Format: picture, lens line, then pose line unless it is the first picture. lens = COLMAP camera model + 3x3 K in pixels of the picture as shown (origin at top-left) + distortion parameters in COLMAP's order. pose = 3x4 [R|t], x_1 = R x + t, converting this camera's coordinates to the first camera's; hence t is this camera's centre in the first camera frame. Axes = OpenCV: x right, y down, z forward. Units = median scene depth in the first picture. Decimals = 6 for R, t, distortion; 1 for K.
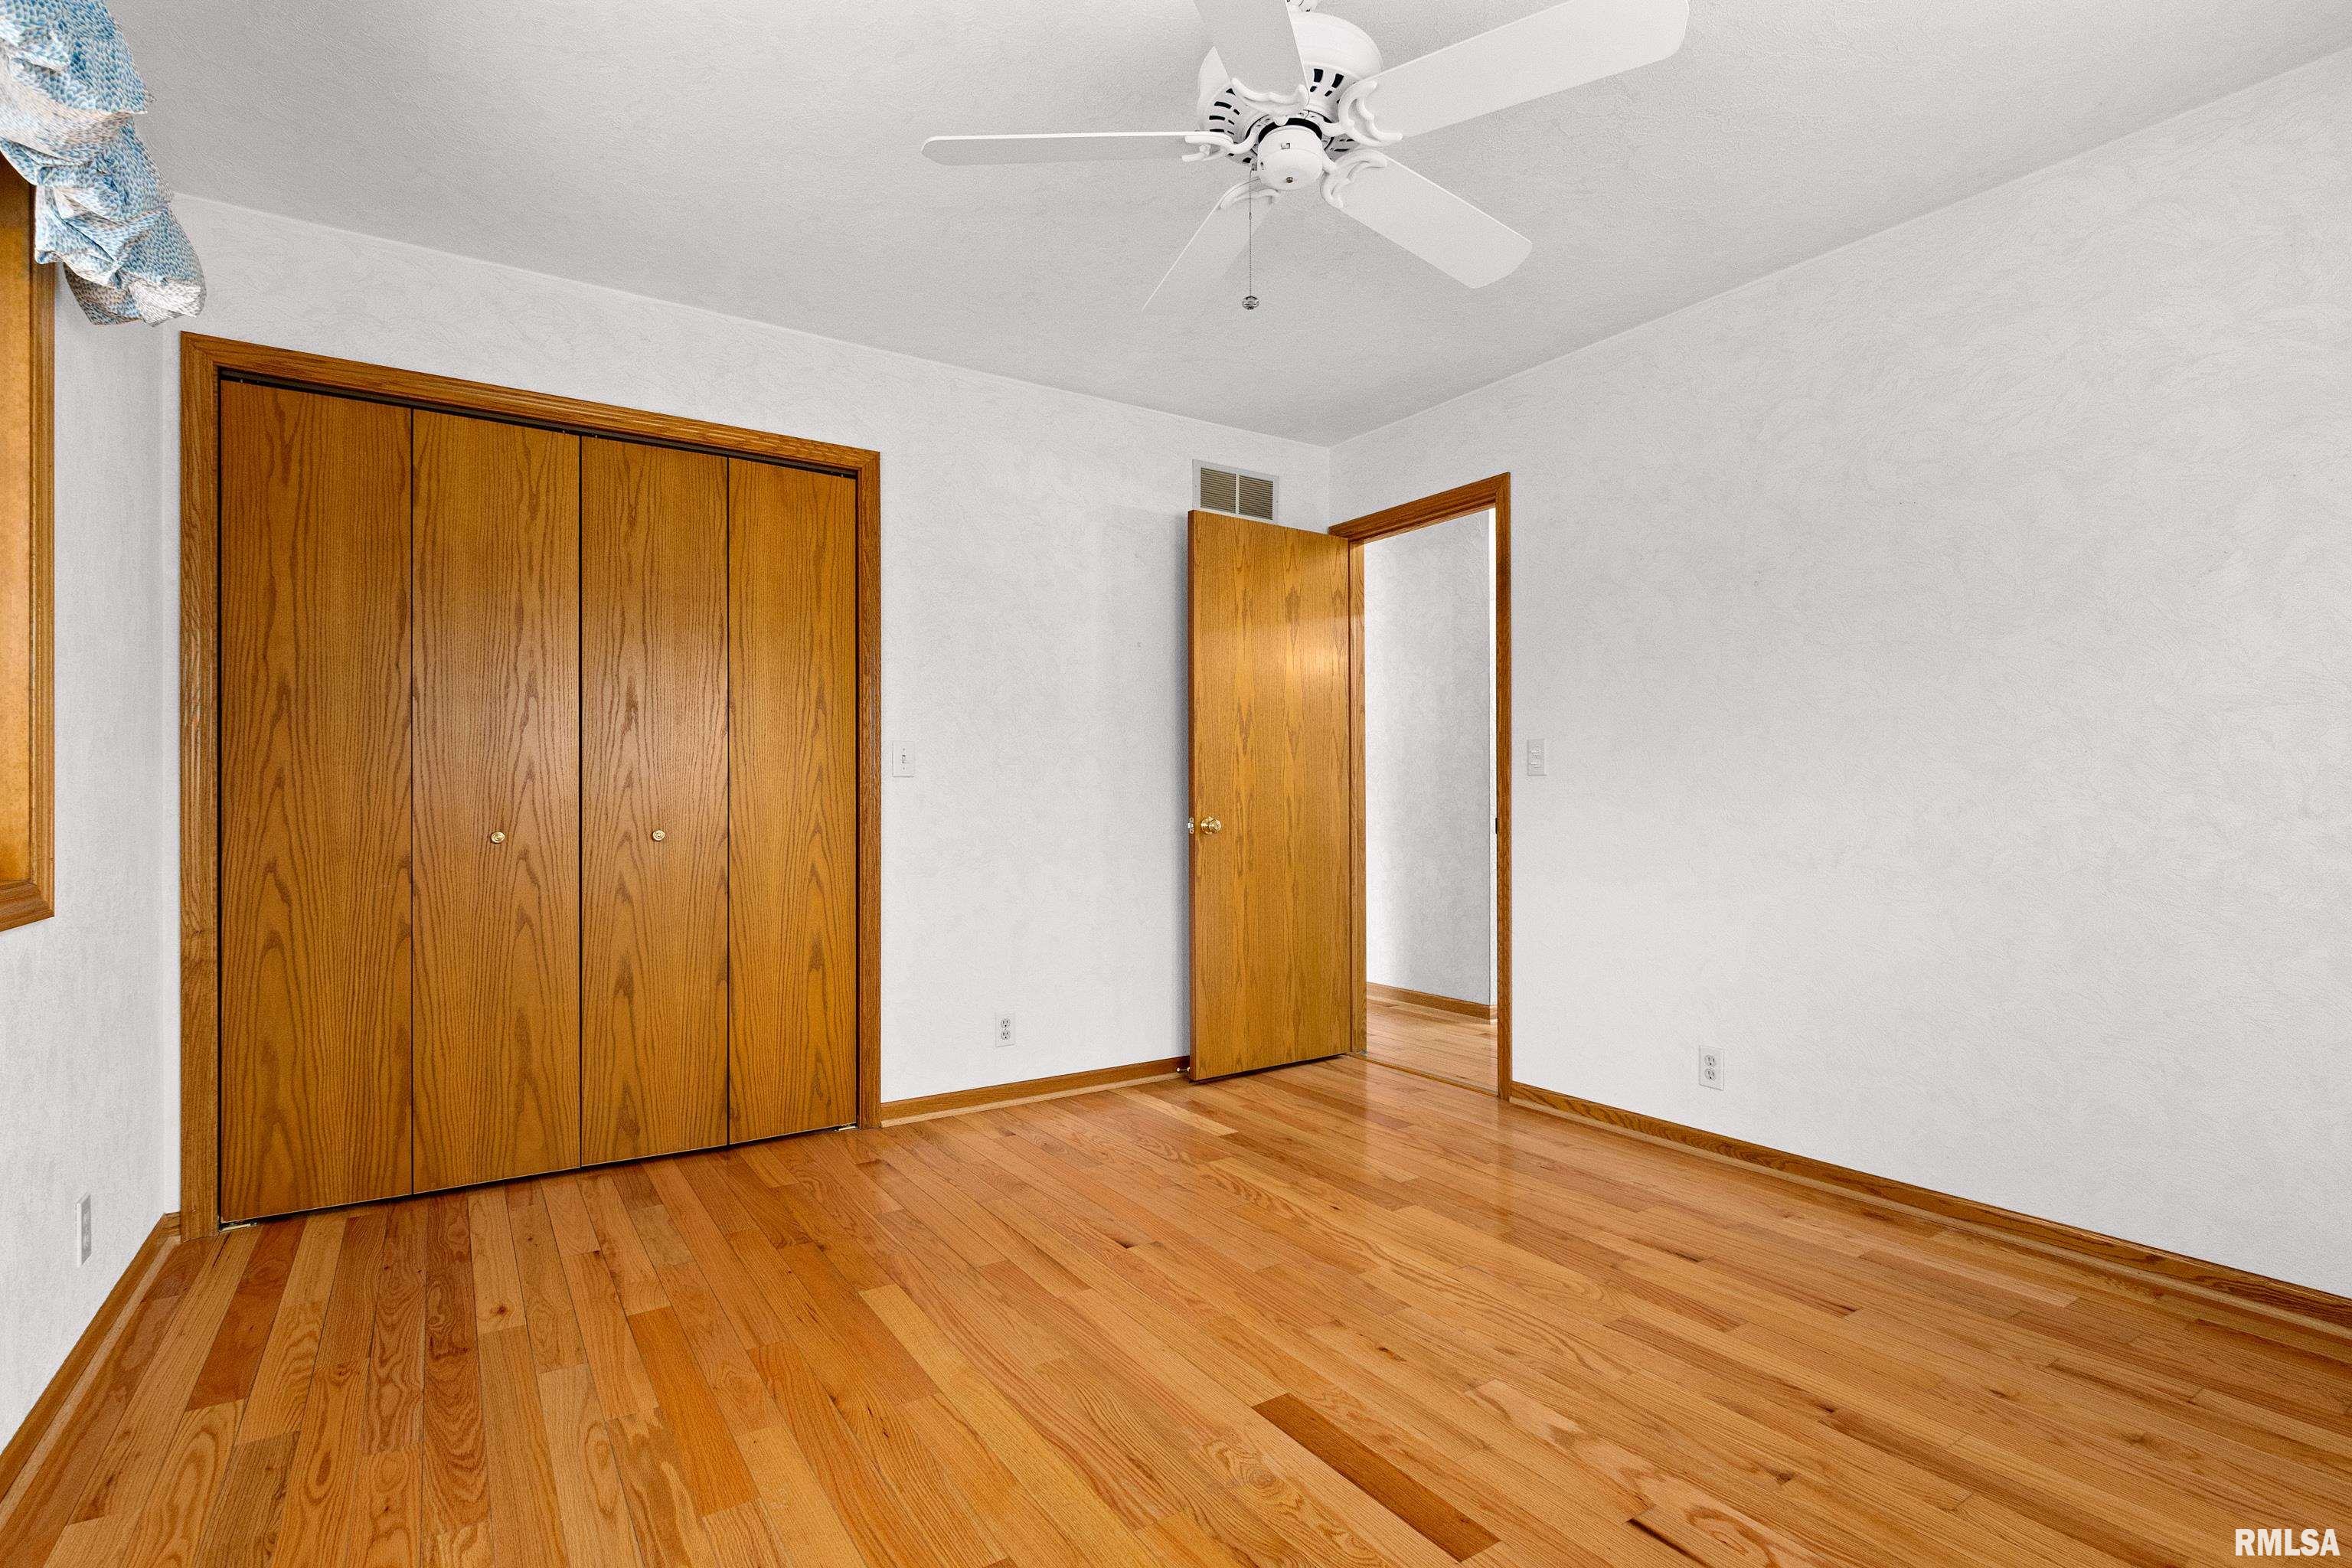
lens RADIAL K [[1099.6, 0, 1174.5], [0, 1099.6, 792.7], [0, 0, 1]] dist [-0.002265, 0.000623]
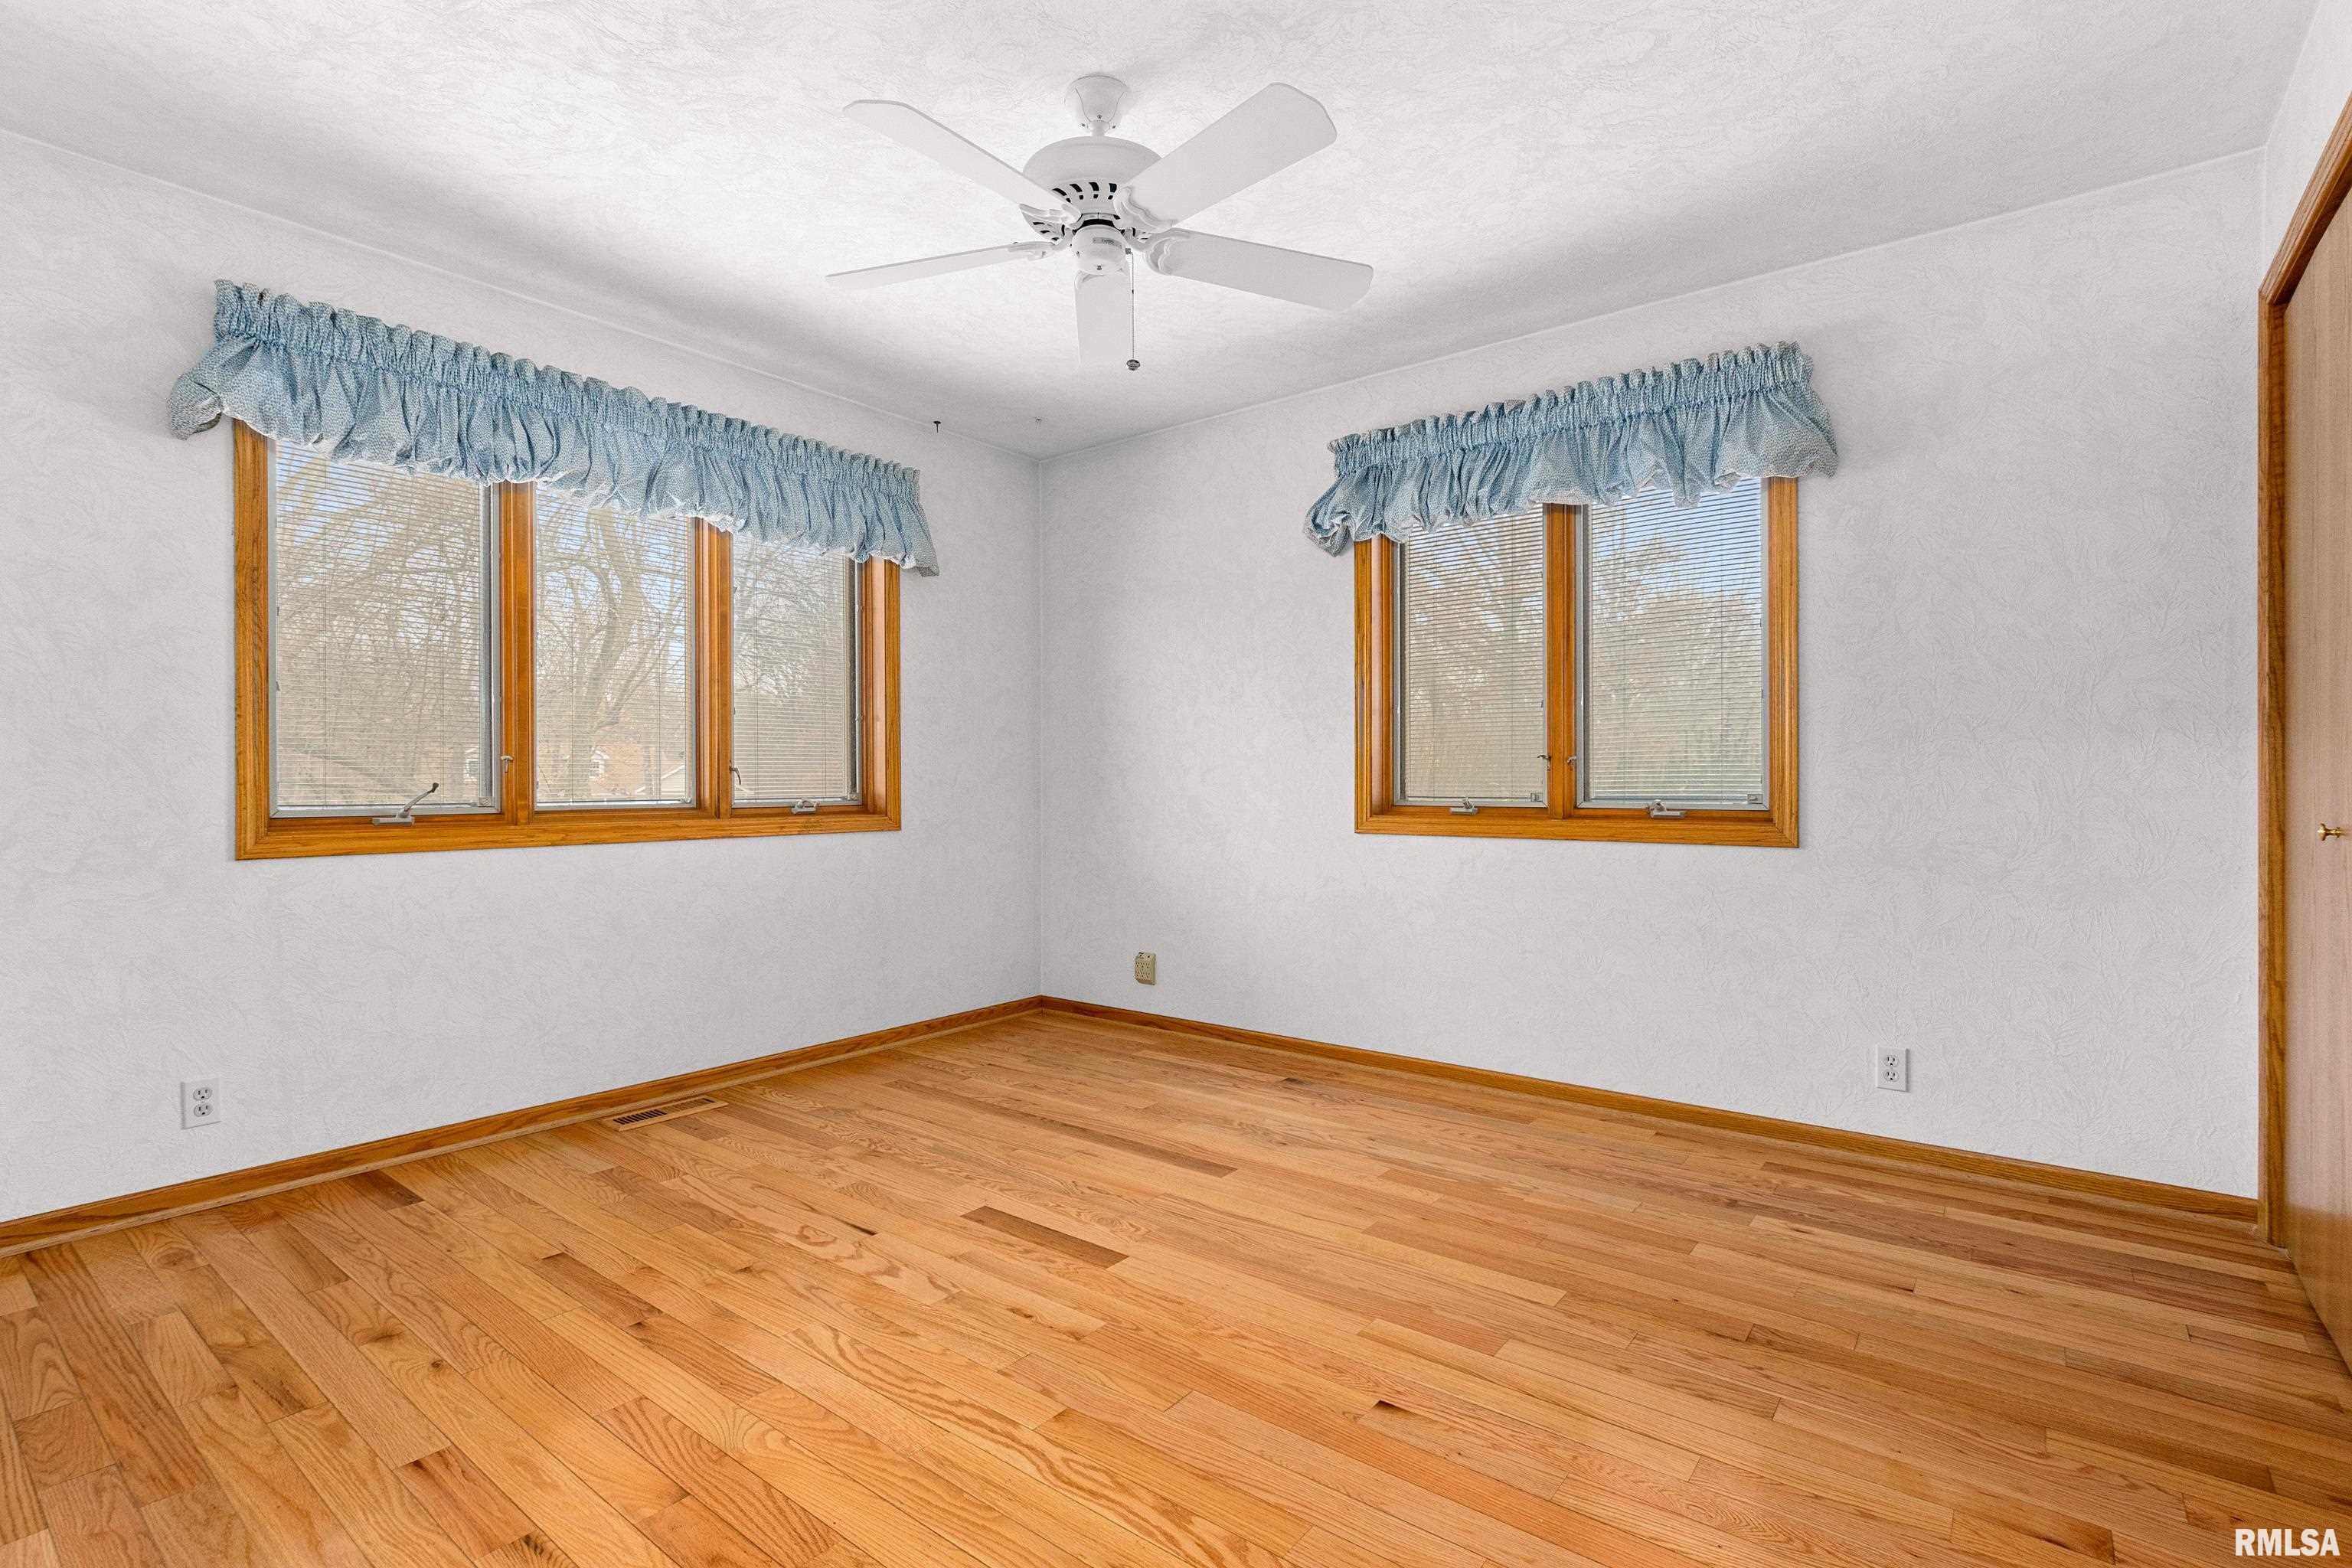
lens RADIAL K [[1099.6, 0, 1175.3], [0, 1099.6, 785.6], [0, 0, 1]] dist [-0.002265, 0.000623]
pose [[-0.947672, 0.005195, -0.319204, 0.383312], [0.006826, 0.999969, -0.003990, 0.012896], [0.319173, -0.005961, -0.947678, 2.008137]]
